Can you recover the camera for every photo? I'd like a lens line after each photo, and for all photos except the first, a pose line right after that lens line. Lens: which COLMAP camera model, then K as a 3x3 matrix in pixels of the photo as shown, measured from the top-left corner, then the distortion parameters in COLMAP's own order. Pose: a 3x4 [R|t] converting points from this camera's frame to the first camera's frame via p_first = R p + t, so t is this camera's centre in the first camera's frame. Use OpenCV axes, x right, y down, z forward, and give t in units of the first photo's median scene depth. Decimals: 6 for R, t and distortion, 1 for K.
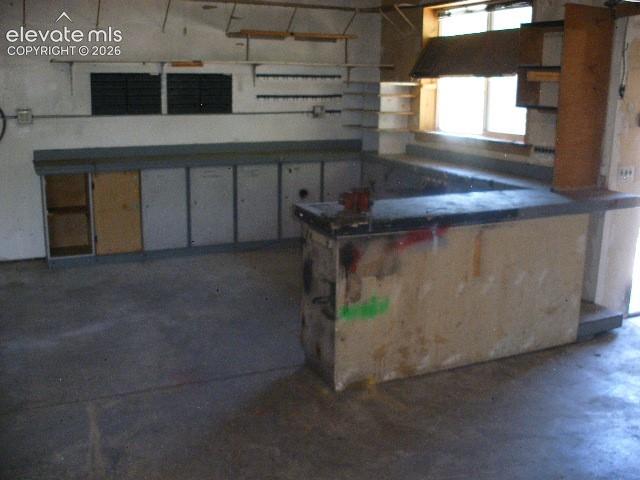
lens RADIAL K [[677.7, 0, 318.3], [0, 677.7, 224.9], [0, 0, 1]] dist [-0.220201, 0.248878]
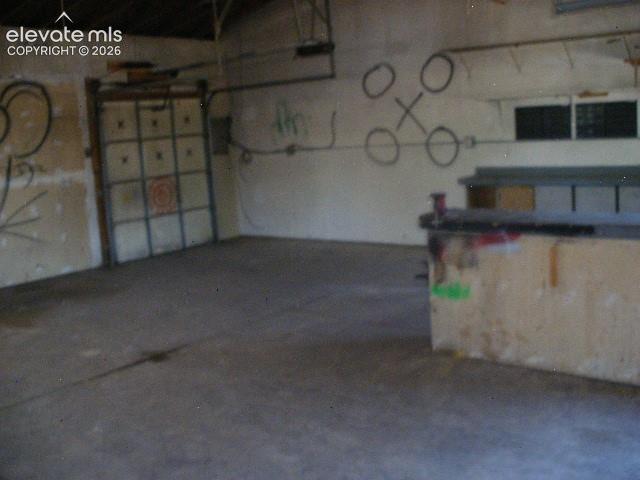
lens RADIAL K [[677.7, 0, 318.3], [0, 677.7, 224.9], [0, 0, 1]] dist [-0.220201, 0.248878]
pose [[0.441570, 0.082368, -0.893438, 0.946196], [-0.116253, 0.992636, 0.034057, -0.011354], [0.889664, 0.088827, 0.447893, 0.179714]]
